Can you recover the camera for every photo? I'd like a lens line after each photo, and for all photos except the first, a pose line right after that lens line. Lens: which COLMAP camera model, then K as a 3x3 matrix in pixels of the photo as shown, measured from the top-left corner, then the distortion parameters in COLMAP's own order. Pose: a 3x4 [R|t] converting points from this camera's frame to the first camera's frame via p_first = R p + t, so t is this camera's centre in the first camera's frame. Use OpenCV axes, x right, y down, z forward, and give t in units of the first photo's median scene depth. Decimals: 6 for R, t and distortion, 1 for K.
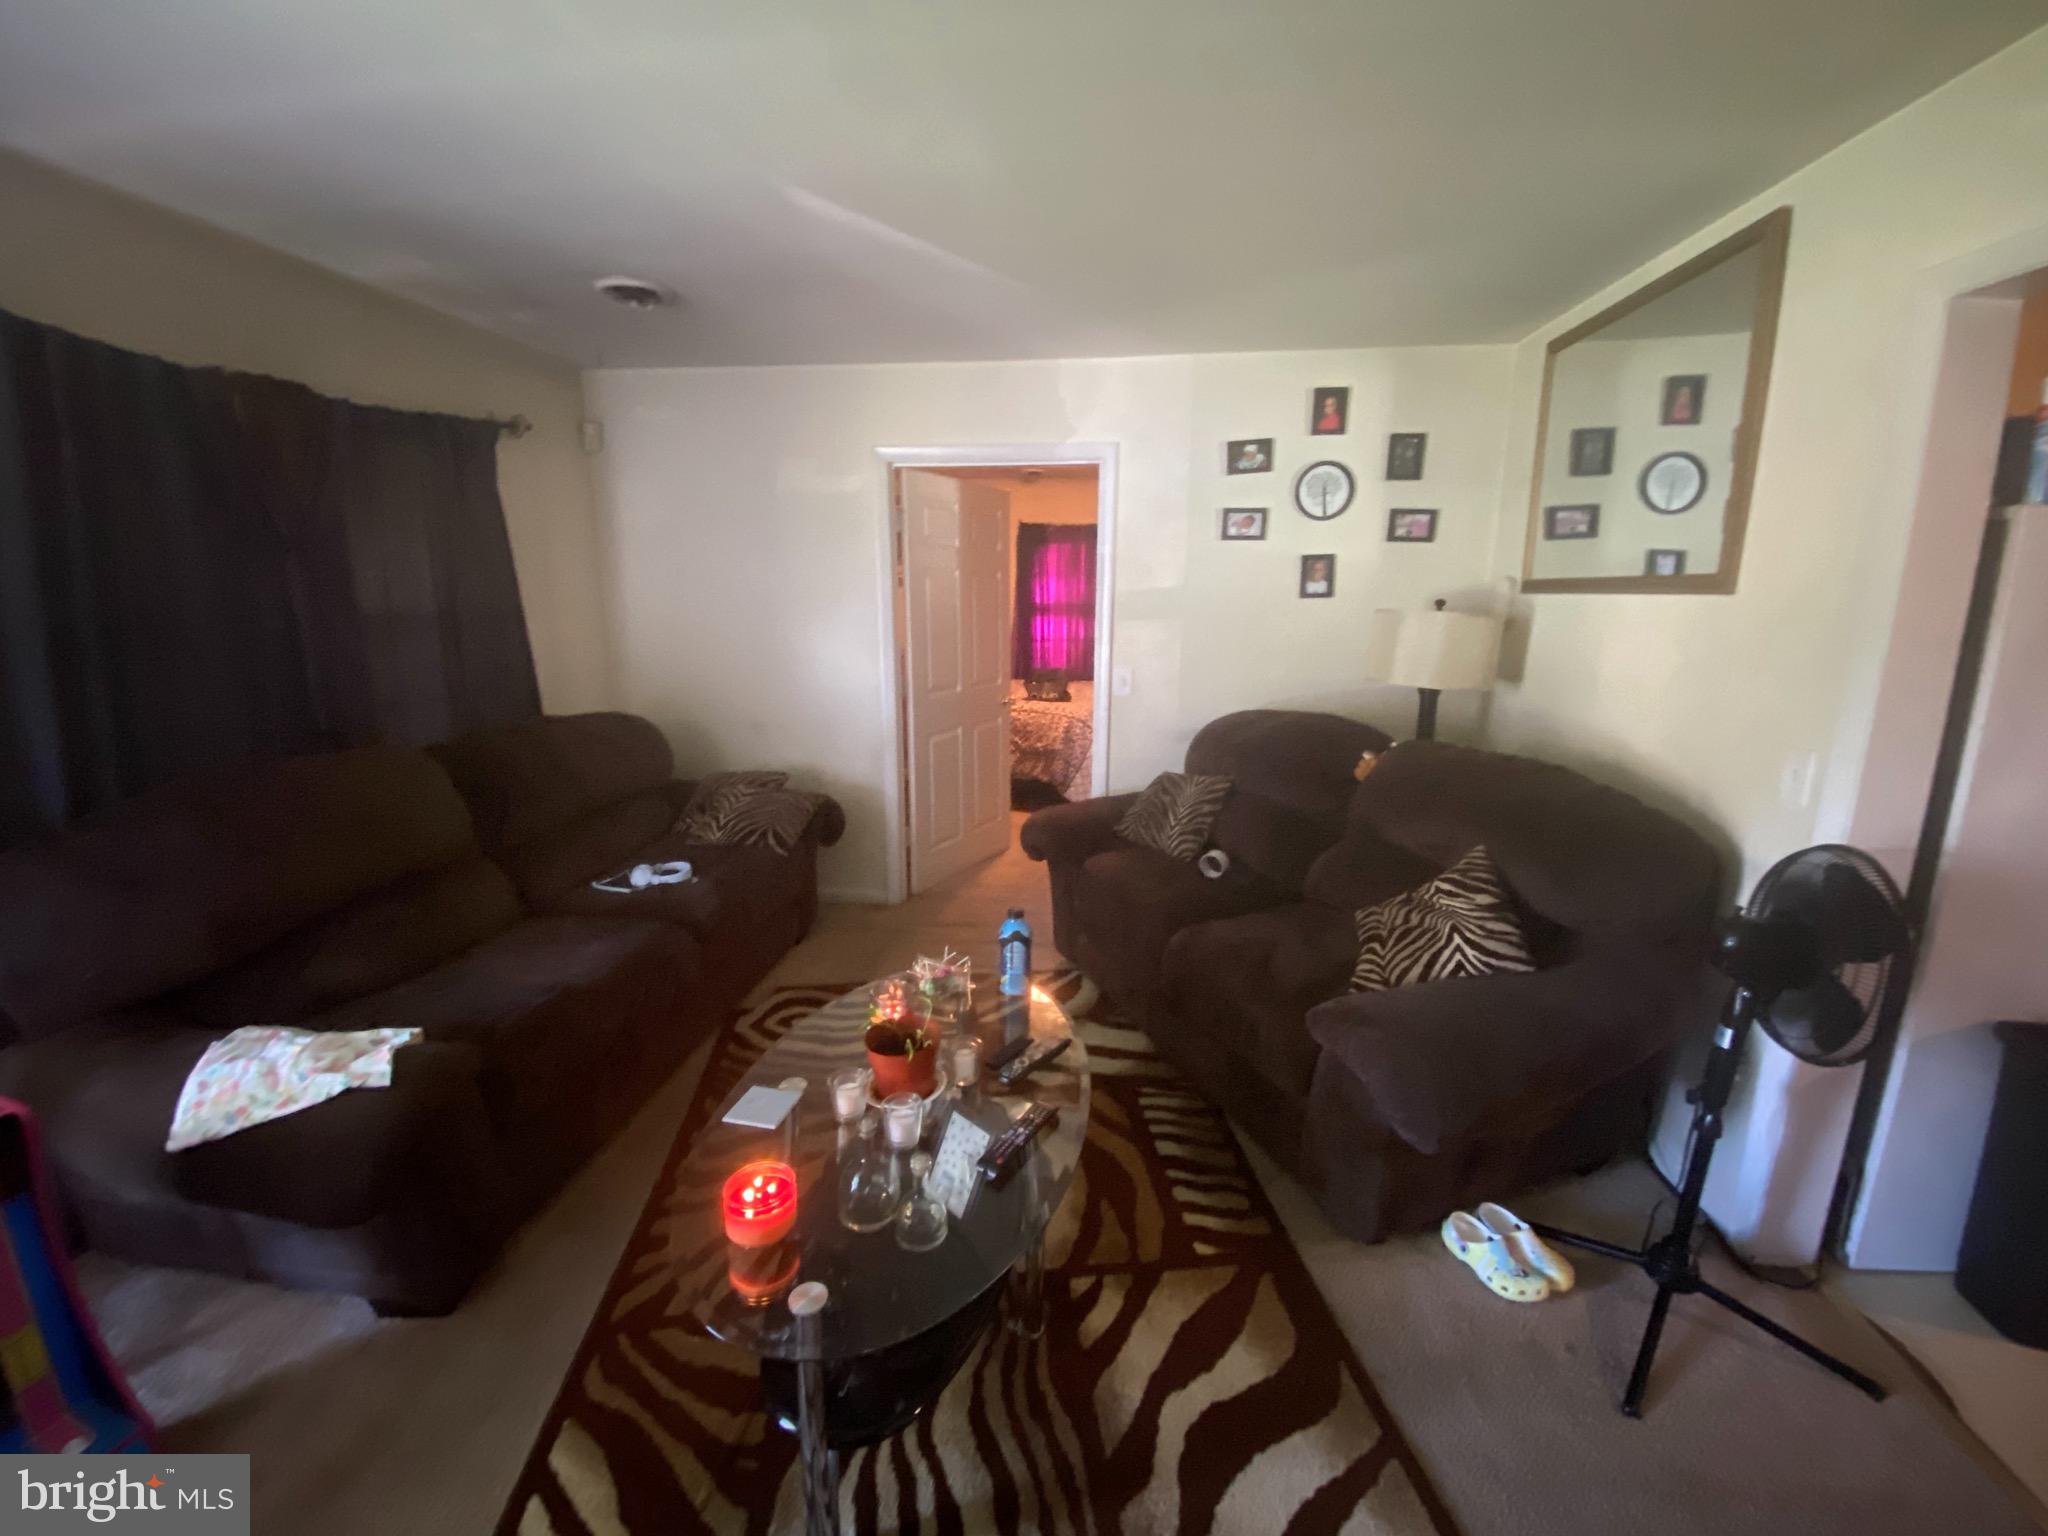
lens RADIAL K [[833.3, 0, 1023.8], [0, 833.3, 764.9], [0, 0, 1]] dist [0.021086, -0.021635]
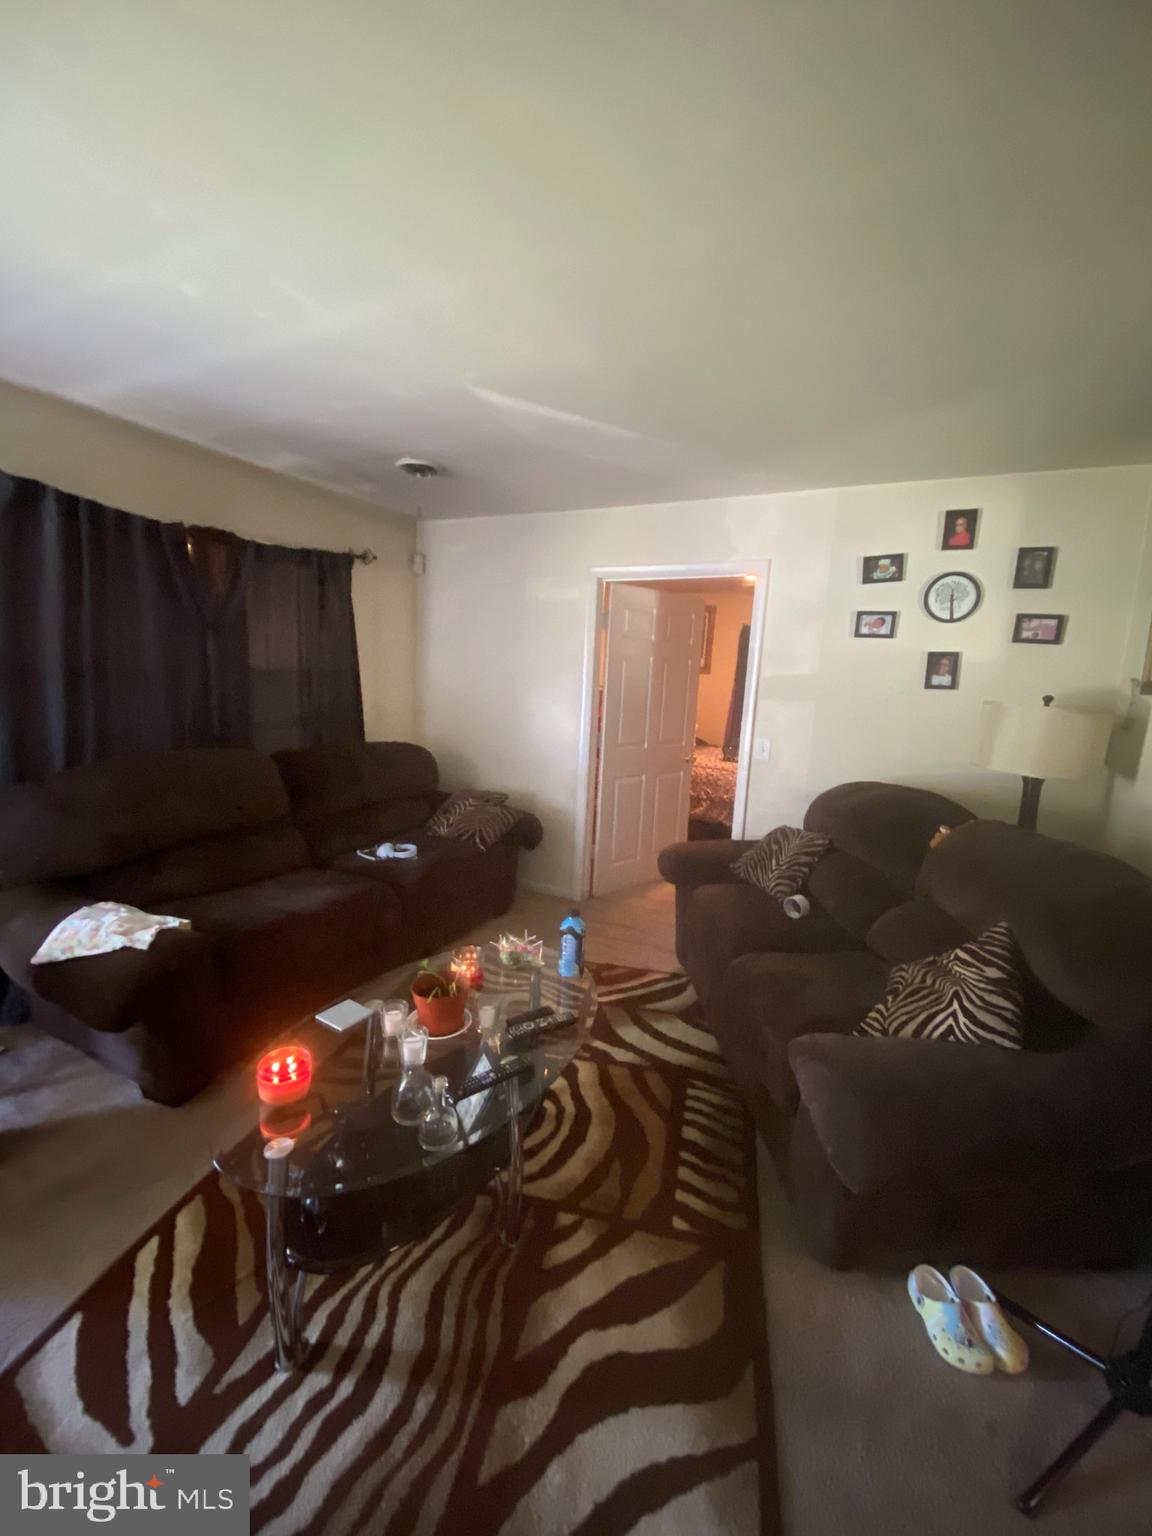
lens RADIAL K [[624.9, 0, 576.0], [0, 624.9, 768.0], [0, 0, 1]] dist [0.021086, -0.021635]
pose [[0.941461, 0.090245, -0.324818, 0.285286], [-0.110147, 0.992968, -0.043373, -0.003111], [0.318620, 0.076612, 0.944781, 0.066941]]
